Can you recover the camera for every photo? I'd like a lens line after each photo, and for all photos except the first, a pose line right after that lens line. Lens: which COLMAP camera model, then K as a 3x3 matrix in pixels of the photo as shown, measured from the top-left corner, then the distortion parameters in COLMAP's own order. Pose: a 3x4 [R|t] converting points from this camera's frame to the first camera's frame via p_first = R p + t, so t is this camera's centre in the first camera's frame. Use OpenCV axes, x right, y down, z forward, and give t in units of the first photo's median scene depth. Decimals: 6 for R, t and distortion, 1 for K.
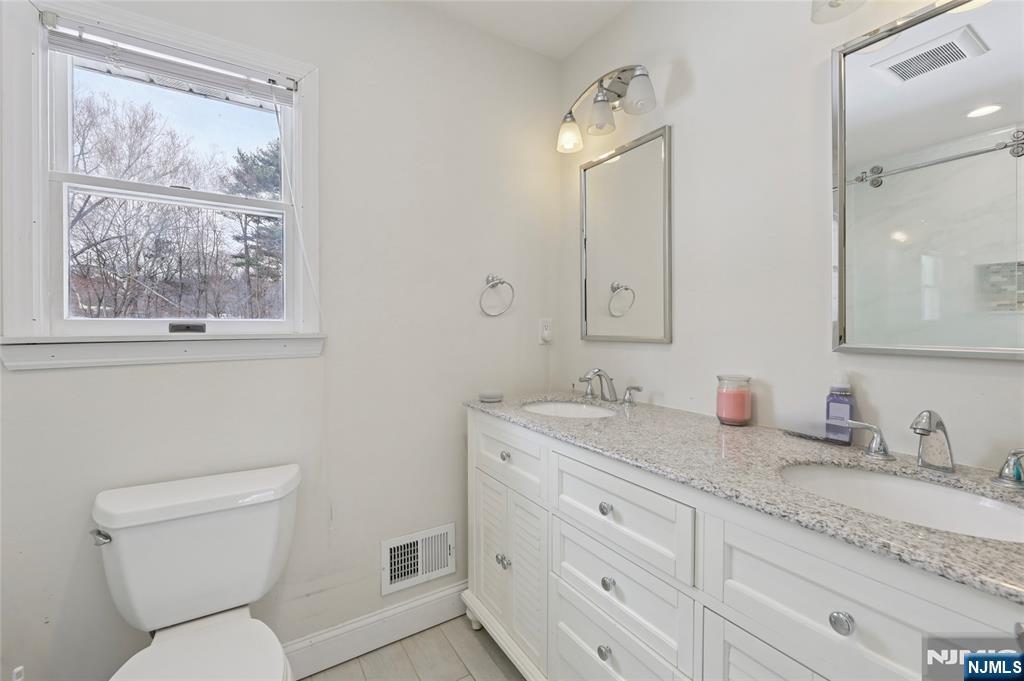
lens RADIAL K [[428.8, 0, 509.1], [0, 428.8, 315.7], [0, 0, 1]] dist [-0.007362, 0.000043]
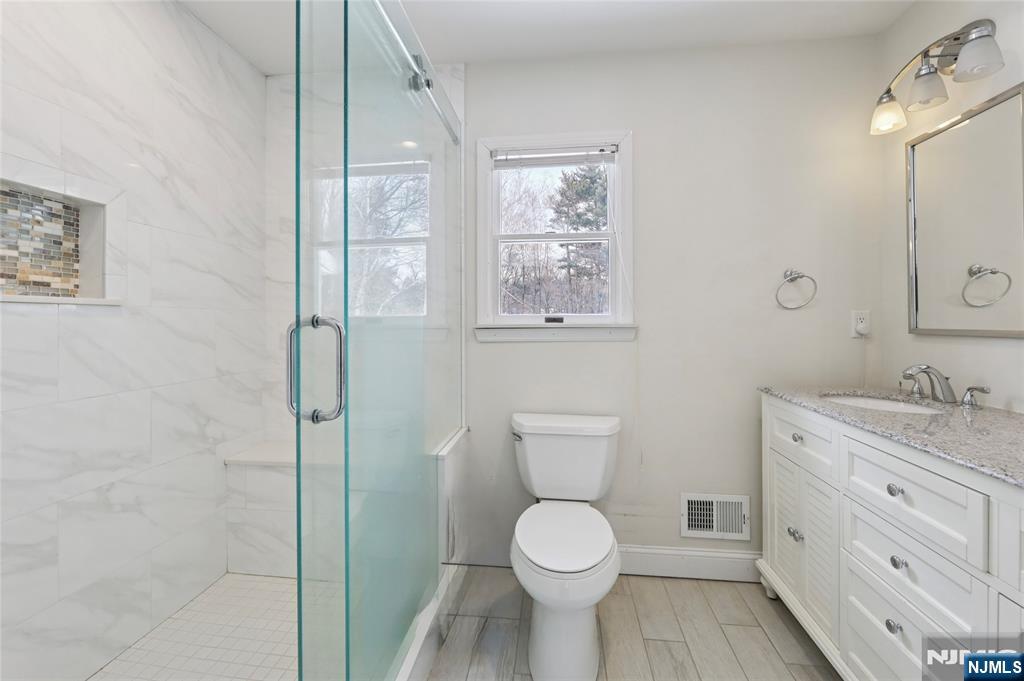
lens RADIAL K [[420.0, 0, 507.5], [0, 420.0, 329.9], [0, 0, 1]] dist [-0.000885, -0.000386]
pose [[0.767934, 0.016280, -0.640322, 0.098875], [0.016230, 0.998861, 0.044860, -0.006013], [0.640323, -0.044842, 0.766796, -0.263753]]
